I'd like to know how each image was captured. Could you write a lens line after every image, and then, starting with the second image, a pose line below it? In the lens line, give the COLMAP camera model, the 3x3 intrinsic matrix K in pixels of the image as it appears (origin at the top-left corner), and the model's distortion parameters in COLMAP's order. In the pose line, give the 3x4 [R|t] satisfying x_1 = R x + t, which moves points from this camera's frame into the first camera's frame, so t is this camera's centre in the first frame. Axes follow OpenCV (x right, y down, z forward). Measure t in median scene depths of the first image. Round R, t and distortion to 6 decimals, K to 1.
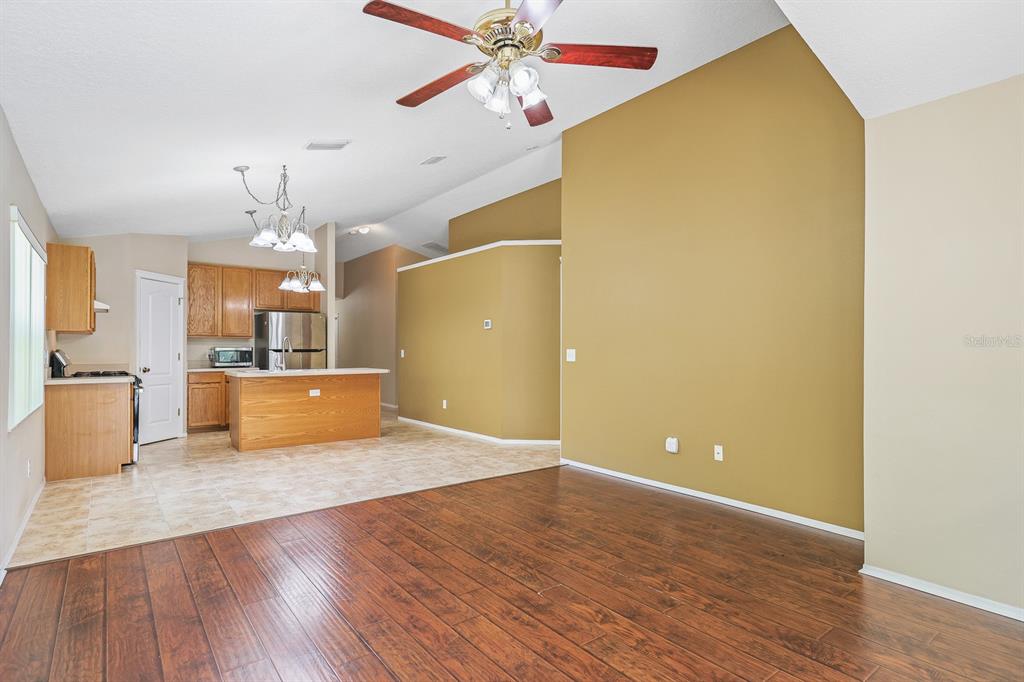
lens RADIAL K [[525.1, 0, 521.4], [0, 525.1, 345.9], [0, 0, 1]] dist [-0.005023, 0.003517]
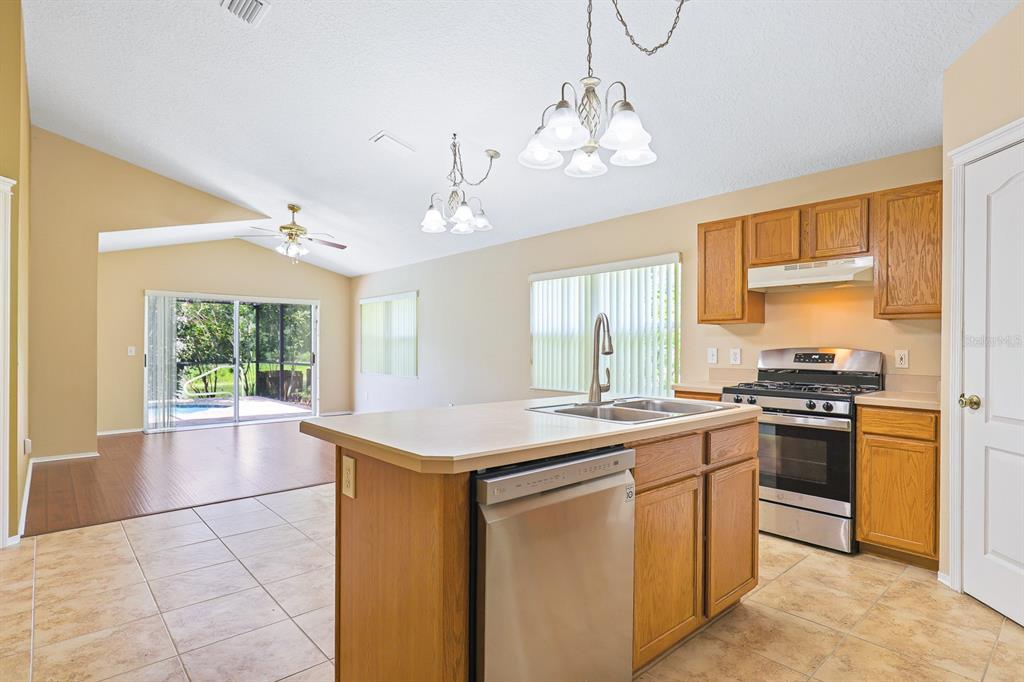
lens RADIAL K [[525.1, 0, 518.6], [0, 525.1, 345.0], [0, 0, 1]] dist [-0.005023, 0.003517]
pose [[-0.998011, -0.003140, -0.062956, -0.365490], [-0.002397, 0.999927, -0.011885, 0.009660], [0.062988, -0.011710, -0.997946, 1.356262]]
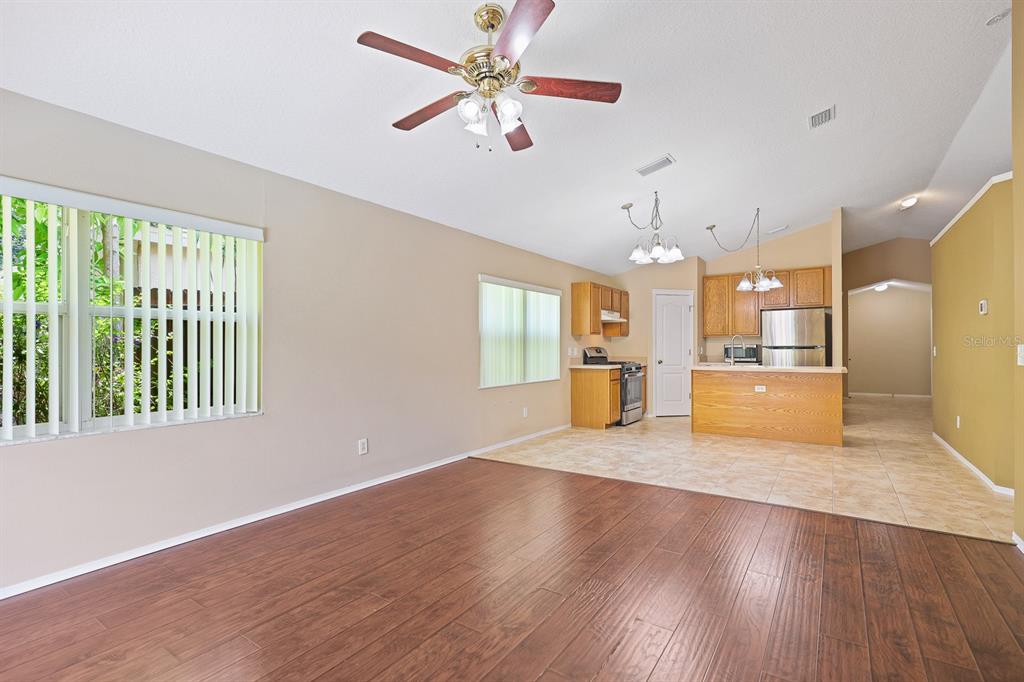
lens RADIAL K [[475.8, 0, 513.7], [0, 475.8, 348.3], [0, 0, 1]] dist [-0.000410, 0.000379]
pose [[0.300056, 0.000464, -0.953922, 0.348144], [0.010486, 0.999938, 0.003784, 0.002136], [0.953864, -0.011138, 0.300032, 0.265252]]
